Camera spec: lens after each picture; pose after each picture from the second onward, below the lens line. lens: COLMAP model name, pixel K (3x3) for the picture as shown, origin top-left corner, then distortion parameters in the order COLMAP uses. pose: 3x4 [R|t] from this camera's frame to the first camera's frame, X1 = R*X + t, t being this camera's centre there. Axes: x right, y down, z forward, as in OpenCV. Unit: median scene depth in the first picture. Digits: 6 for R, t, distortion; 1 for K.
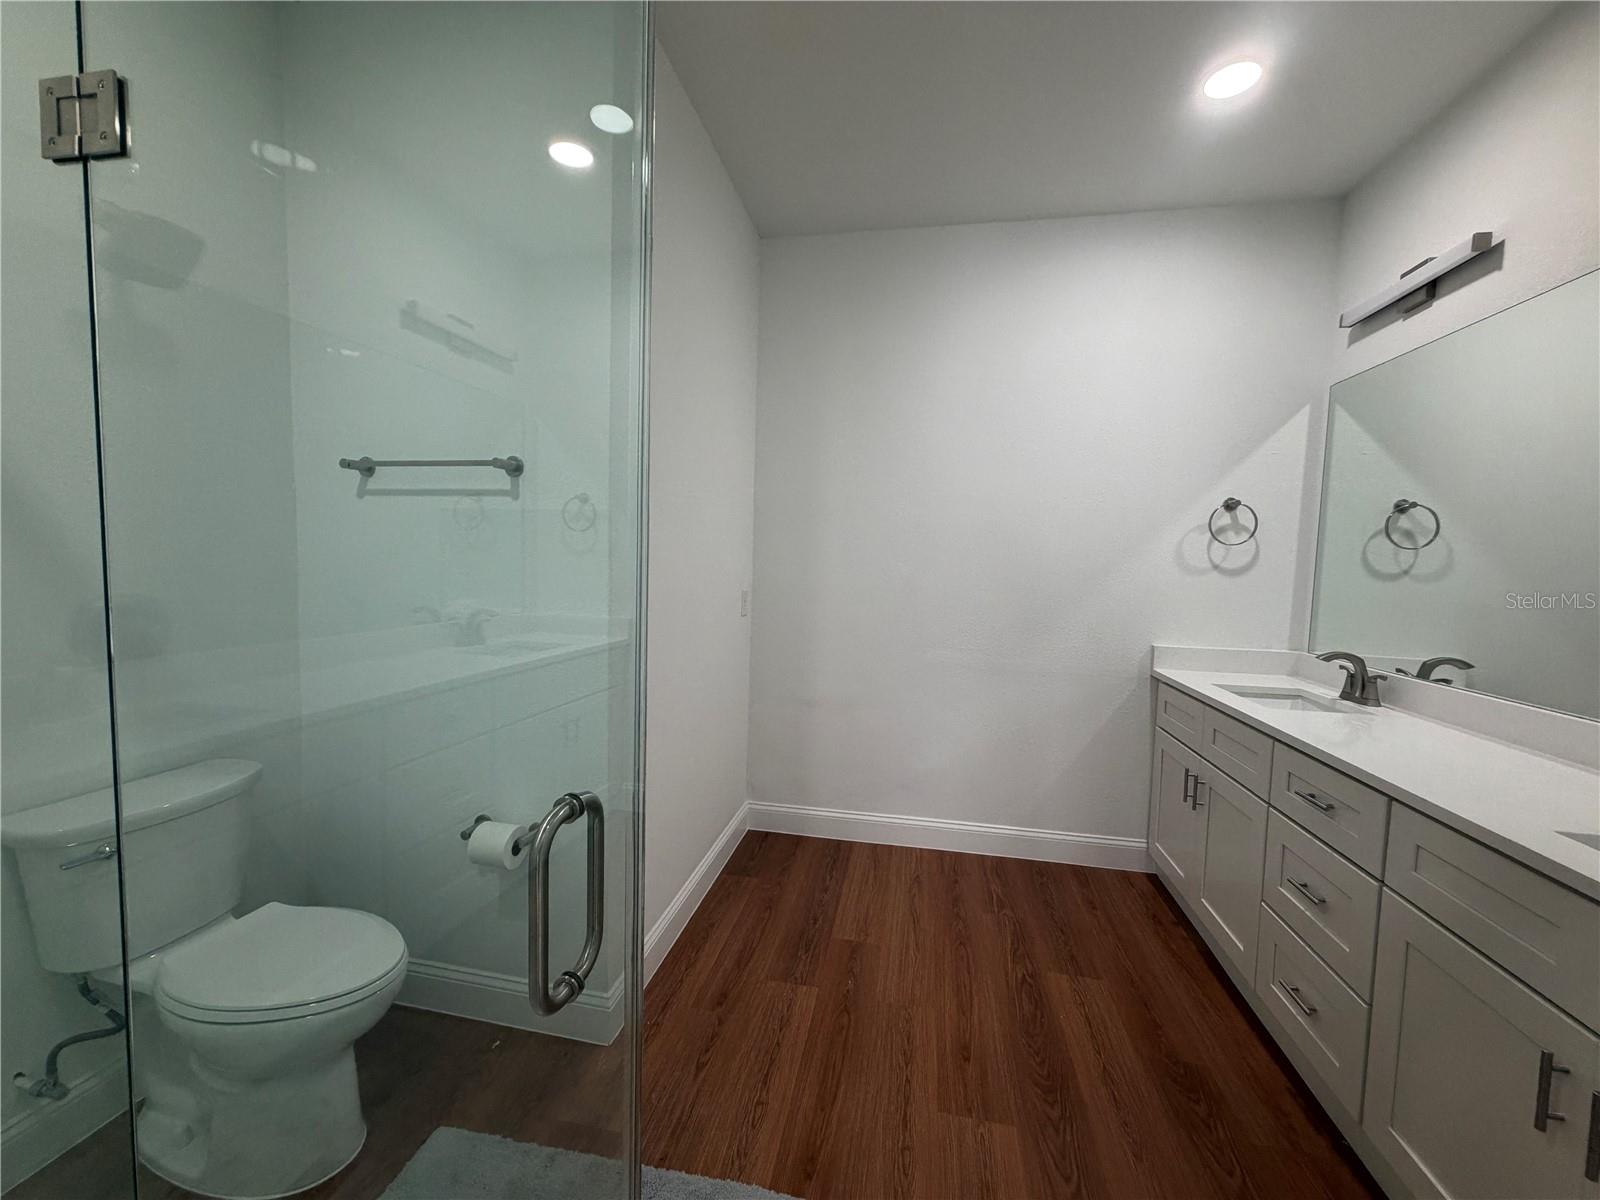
lens RADIAL K [[639.0, 0, 800.5], [0, 639.0, 603.2], [0, 0, 1]] dist [0.000757, -0.000252]
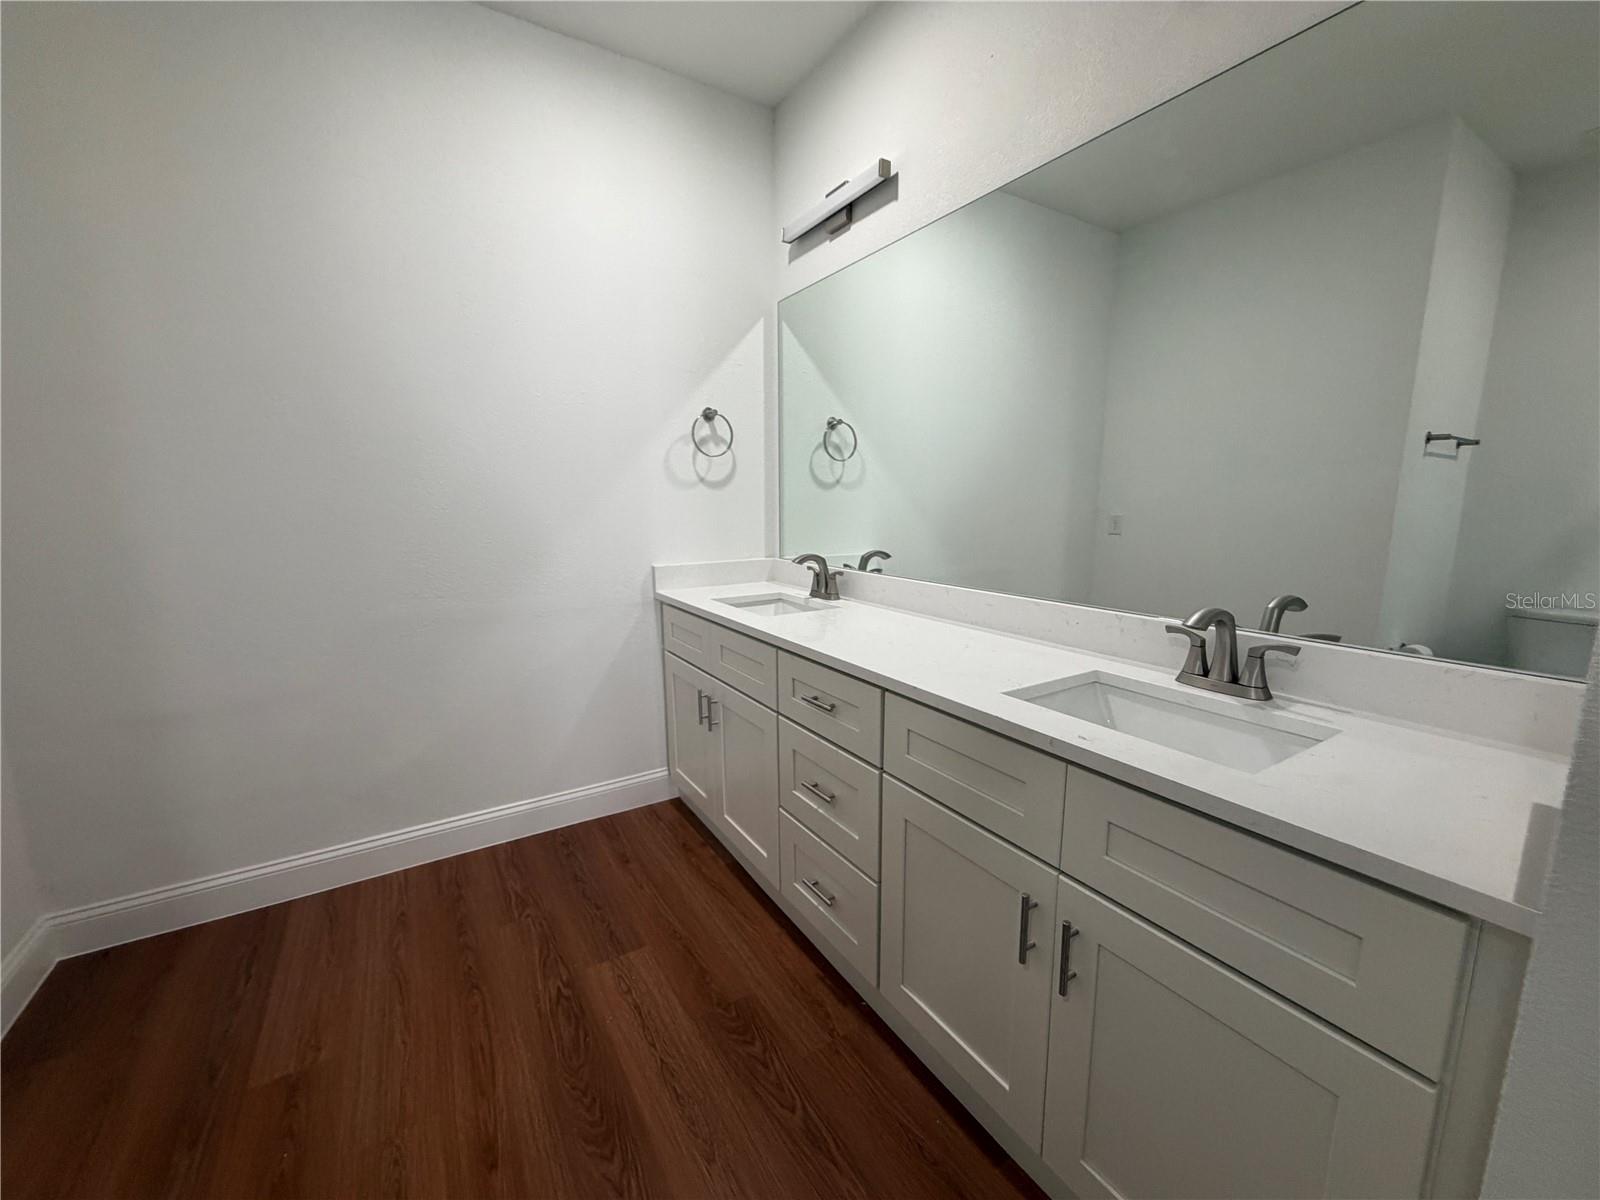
lens RADIAL K [[639.0, 0, 794.9], [0, 639.0, 607.6], [0, 0, 1]] dist [0.000757, -0.000252]
pose [[0.734803, -0.145747, 0.662436, 0.097272], [0.071091, 0.987811, 0.138477, 0.013977], [-0.674544, -0.054660, 0.736208, 0.214846]]
